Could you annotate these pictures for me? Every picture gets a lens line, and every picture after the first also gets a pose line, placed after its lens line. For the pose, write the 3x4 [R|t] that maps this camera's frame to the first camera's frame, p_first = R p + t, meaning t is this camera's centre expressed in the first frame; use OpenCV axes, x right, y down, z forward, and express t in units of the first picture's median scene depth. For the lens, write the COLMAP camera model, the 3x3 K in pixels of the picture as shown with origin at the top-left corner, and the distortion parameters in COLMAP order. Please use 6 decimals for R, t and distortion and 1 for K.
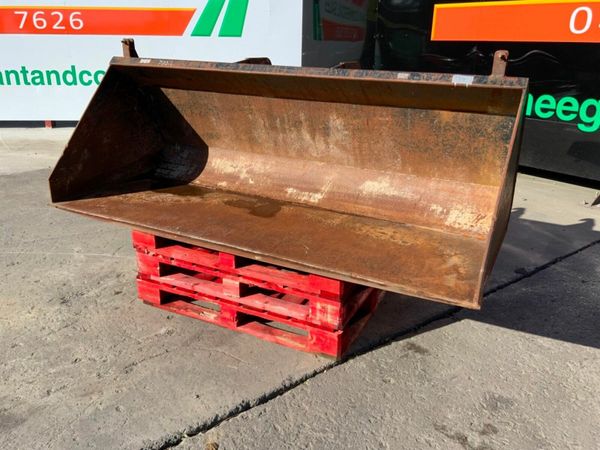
lens RADIAL K [[490.3, 0, 300.0], [0, 490.3, 225.0], [0, 0, 1]] dist [0.090713, -0.121676]
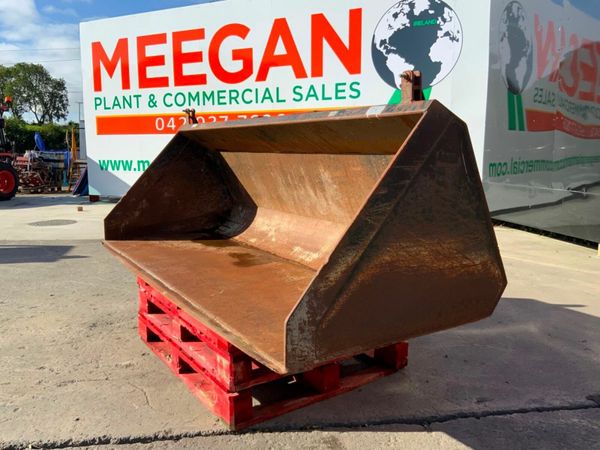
lens RADIAL K [[496.2, 0, 300.0], [0, 496.2, 225.0], [0, 0, 1]] dist [0.069011, -0.123572]
pose [[0.869521, 0.056340, -0.490673, 0.505578], [-0.156092, 0.973900, -0.164785, 0.045479], [0.468582, 0.219874, 0.855620, 0.199179]]
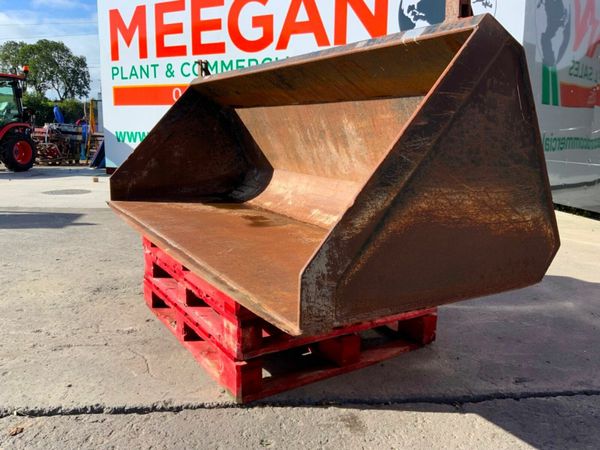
lens RADIAL K [[496.2, 0, 300.0], [0, 496.2, 225.0], [0, 0, 1]] dist [0.069011, -0.123572]
pose [[0.849552, 0.092700, -0.519295, 0.461720], [-0.182667, 0.975229, -0.124749, 0.073317], [0.494867, 0.200838, 0.845441, 0.287429]]
